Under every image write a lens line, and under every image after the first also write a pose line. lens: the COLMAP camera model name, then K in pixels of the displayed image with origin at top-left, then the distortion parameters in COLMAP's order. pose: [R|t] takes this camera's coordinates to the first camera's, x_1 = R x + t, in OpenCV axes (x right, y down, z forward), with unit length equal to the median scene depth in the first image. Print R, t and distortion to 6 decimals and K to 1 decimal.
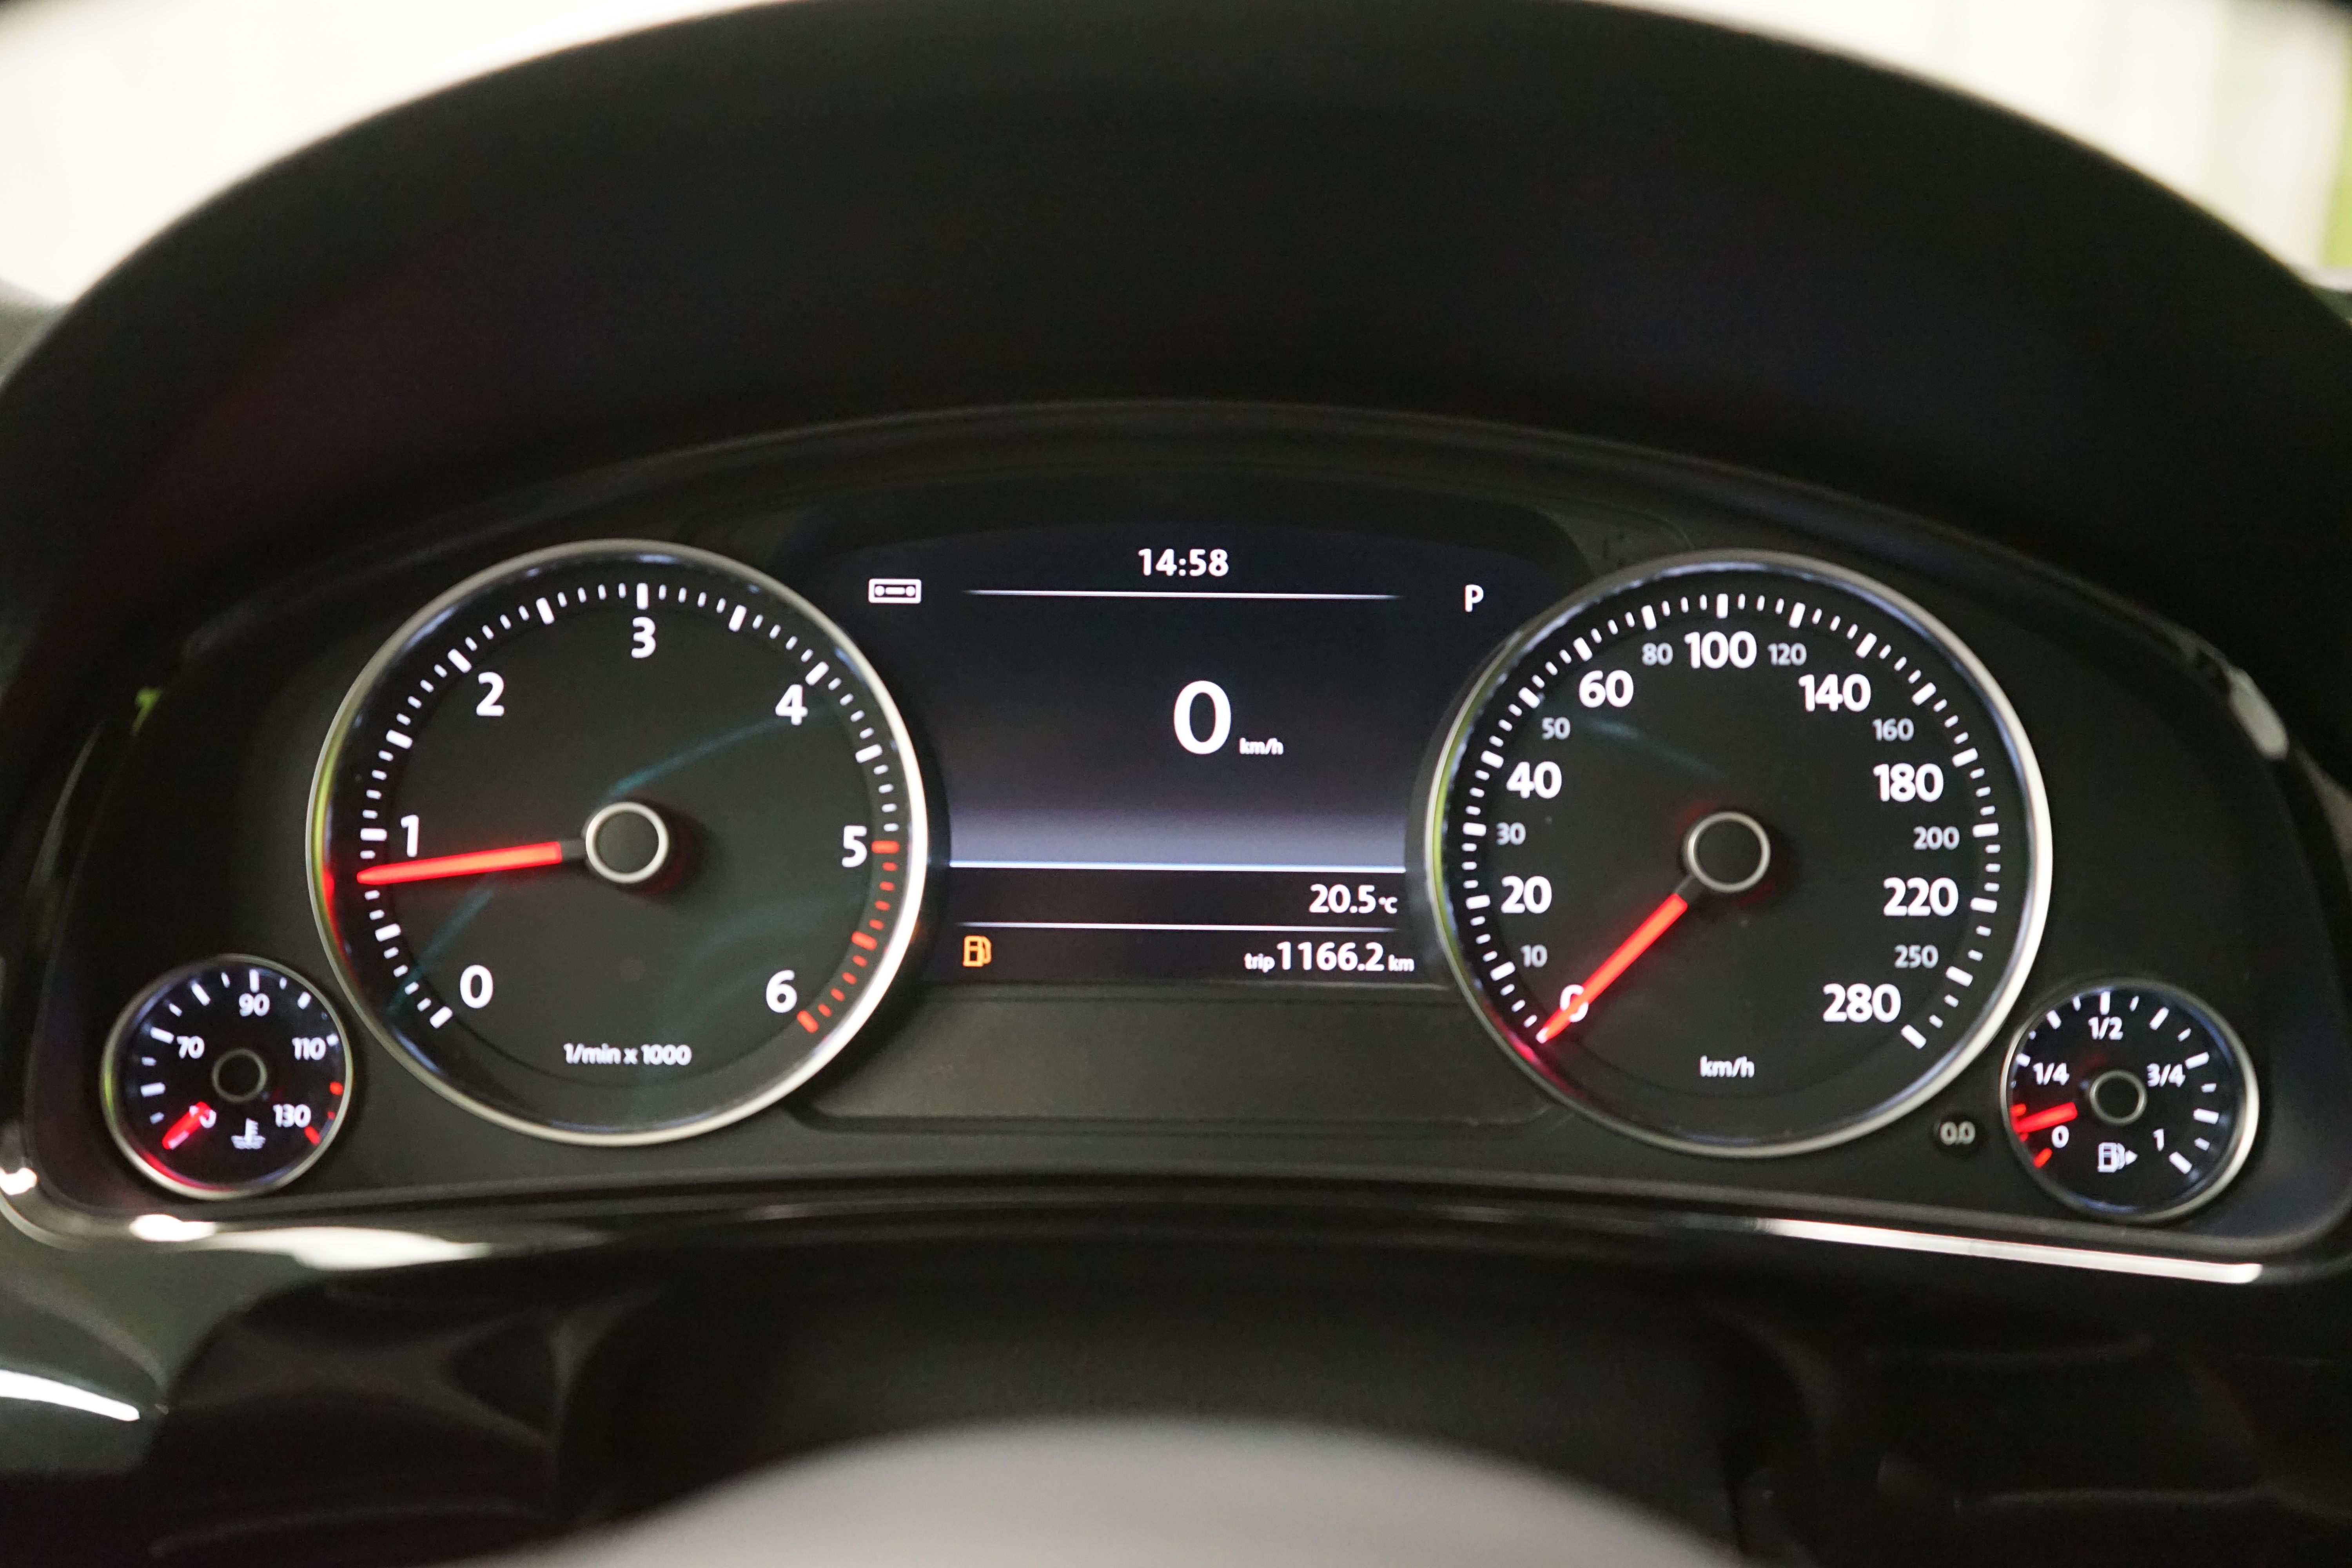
lens RADIAL K [[2256.2, 0, 1176.4], [0, 2256.2, 784.5], [0, 0, 1]] dist [0.006373, 0.000000]
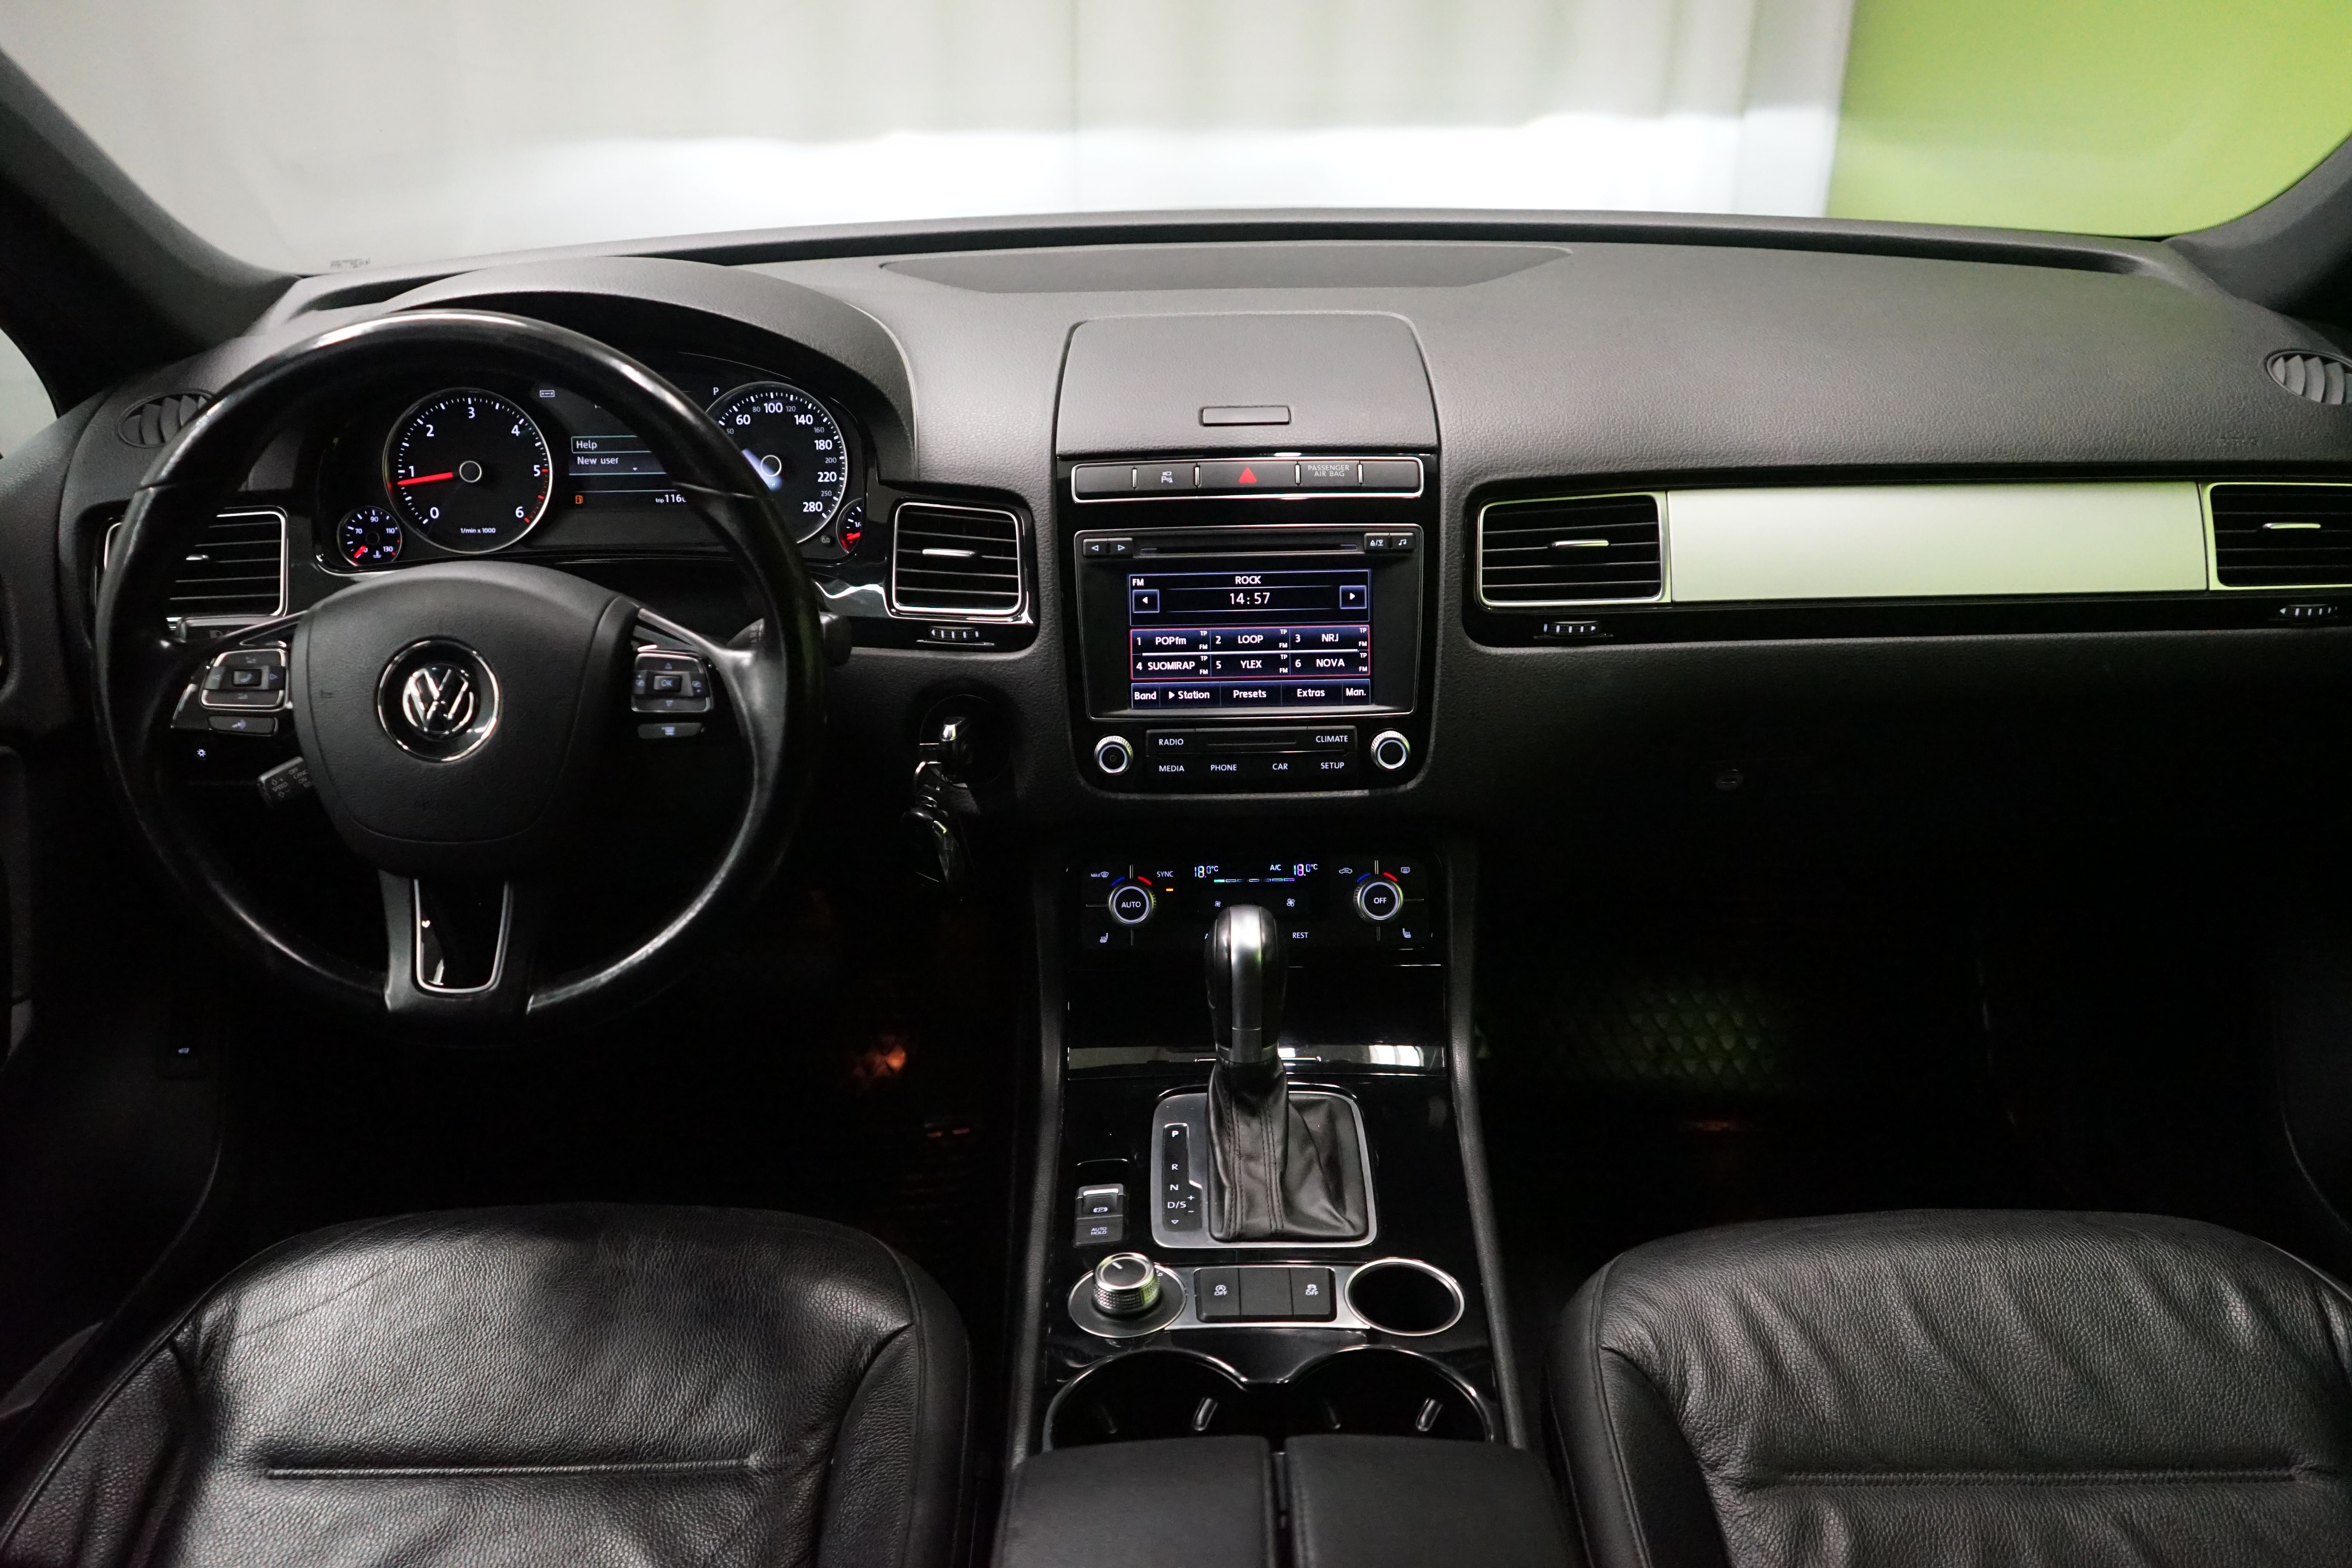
lens RADIAL K [[1859.9, 0, 1180.0], [0, 1859.9, 783.4], [0, 0, 1]] dist [-0.008530, 0.003520]
pose [[0.999628, -0.025542, -0.009521, 0.903729], [0.027008, 0.975301, 0.219222, -0.108276], [0.003686, -0.219398, 0.975628, -2.001914]]
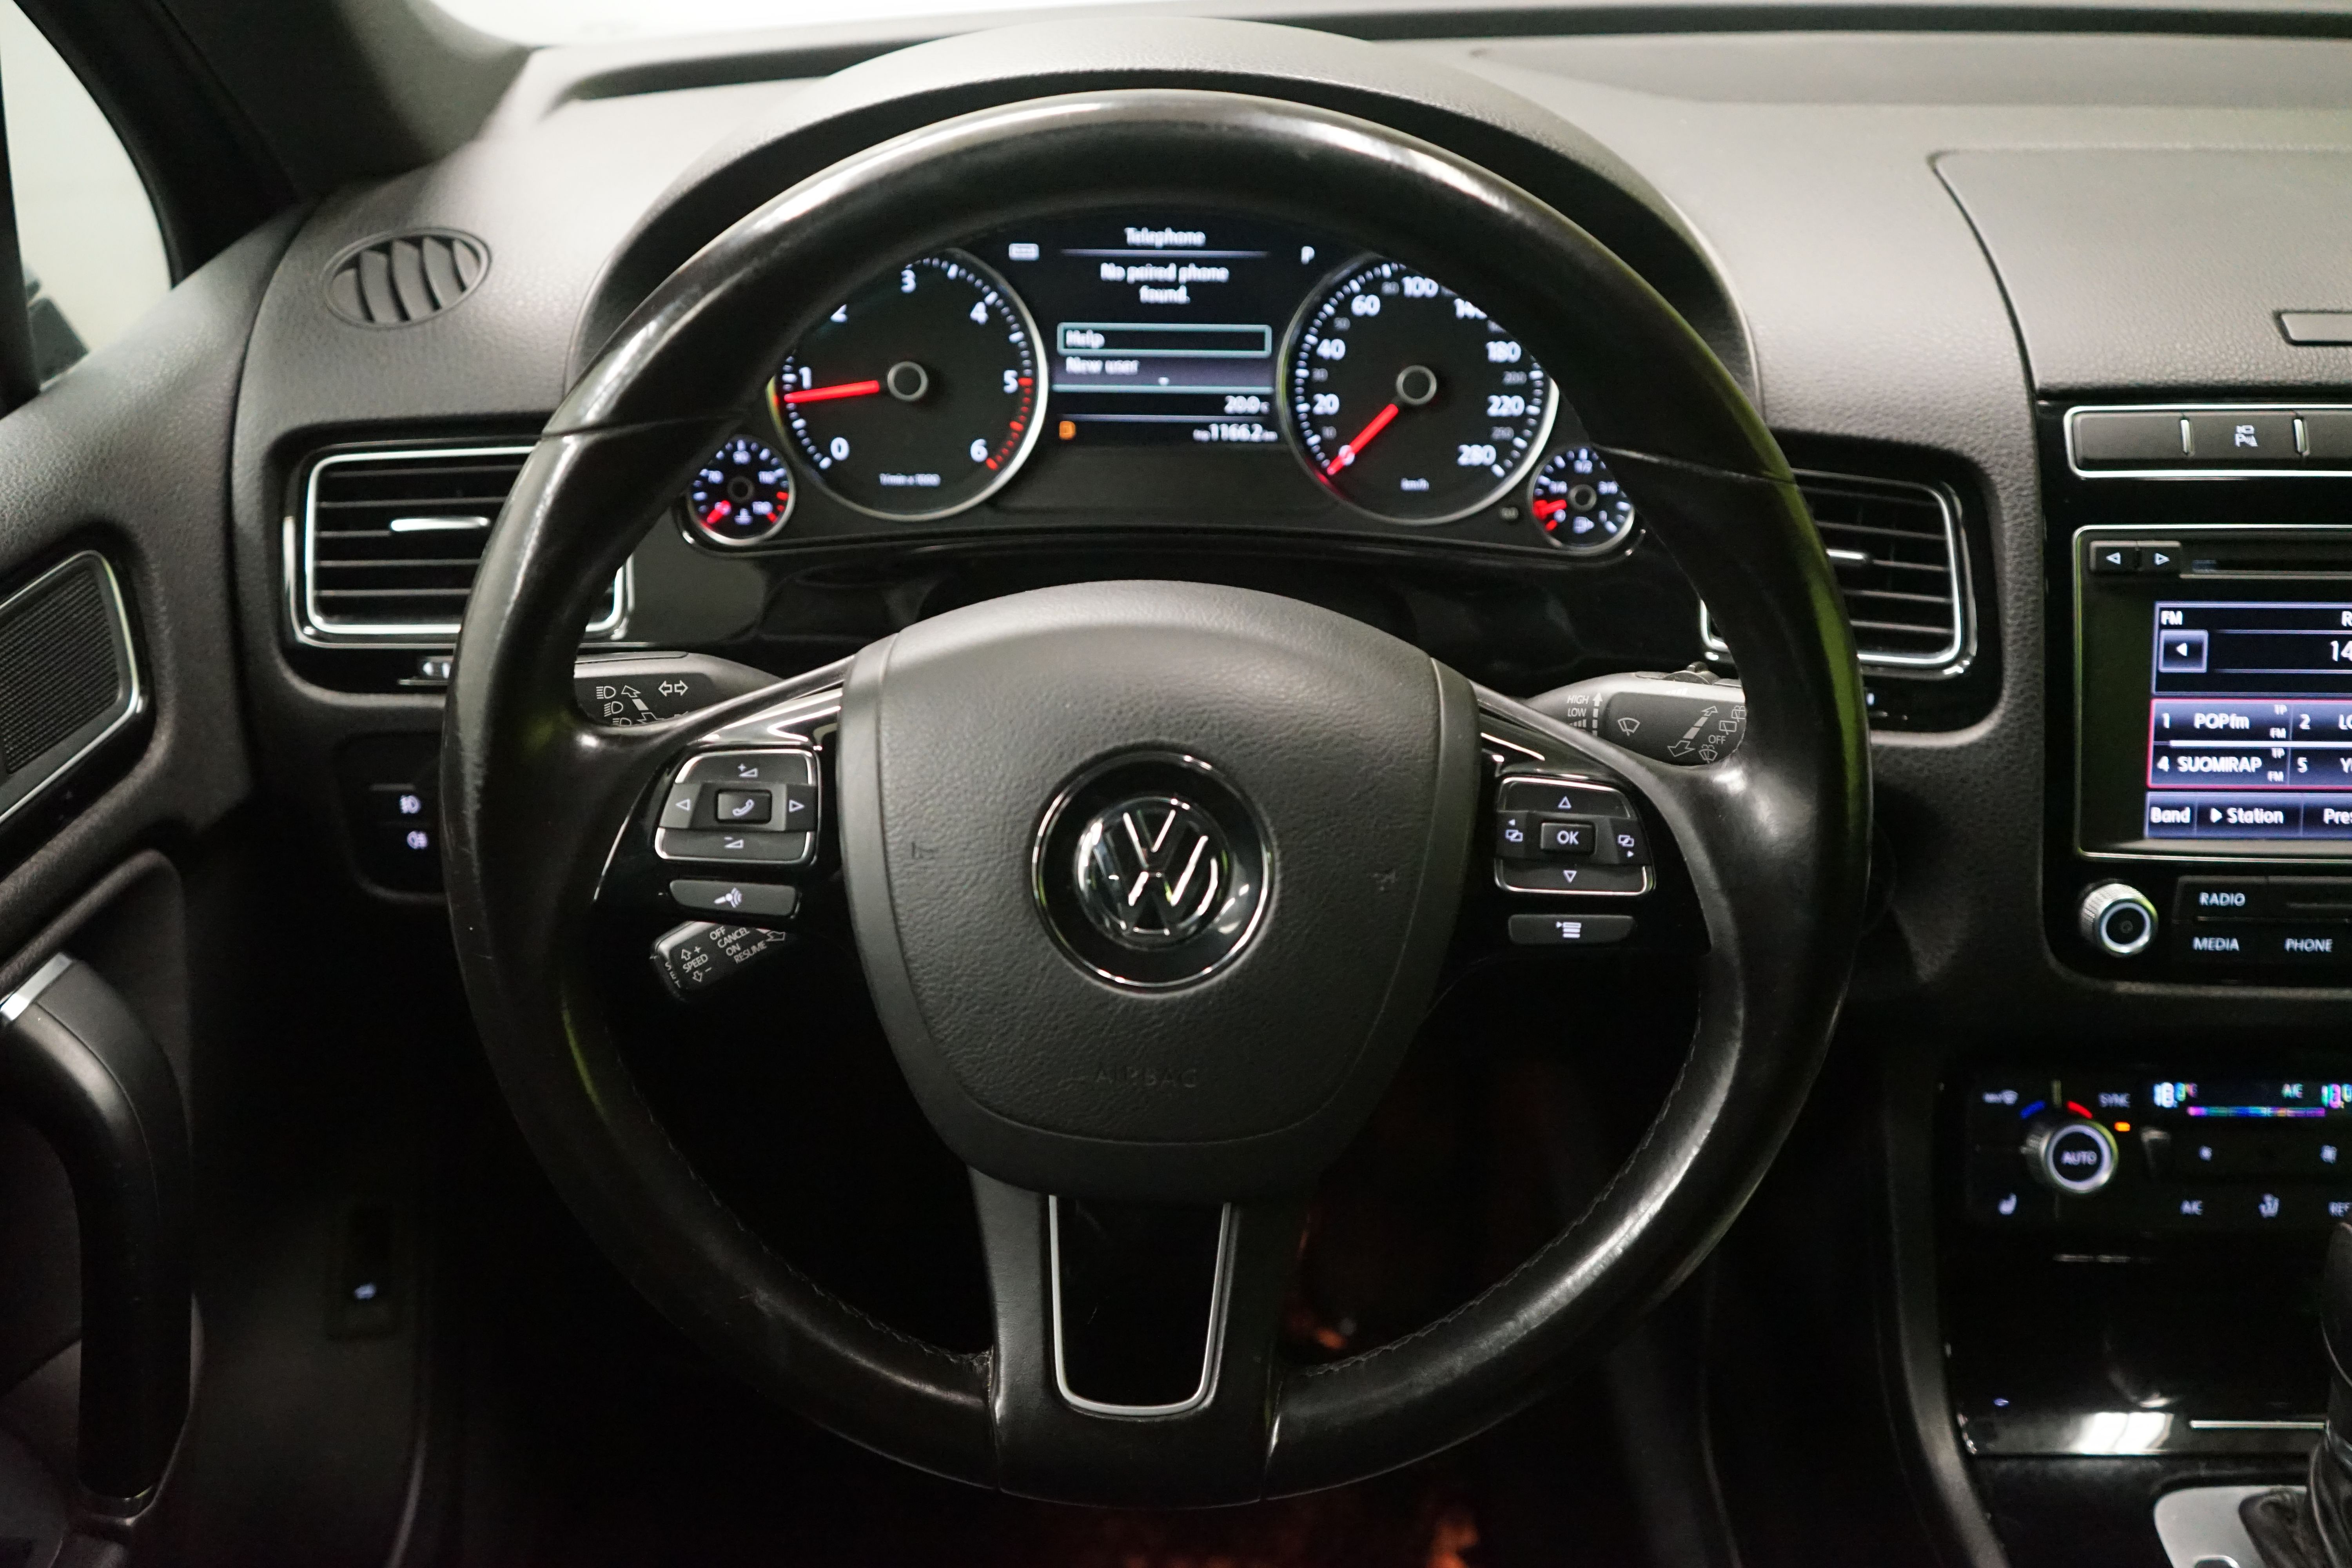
lens RADIAL K [[2089.6, 0, 1175.1], [0, 2089.6, 784.1], [0, 0, 1]] dist [-0.004234, 0.002557]
pose [[0.999974, -0.003079, 0.006450, -0.001847], [0.001273, 0.964751, 0.263160, -0.126389], [-0.007033, -0.263145, 0.964731, -1.017596]]
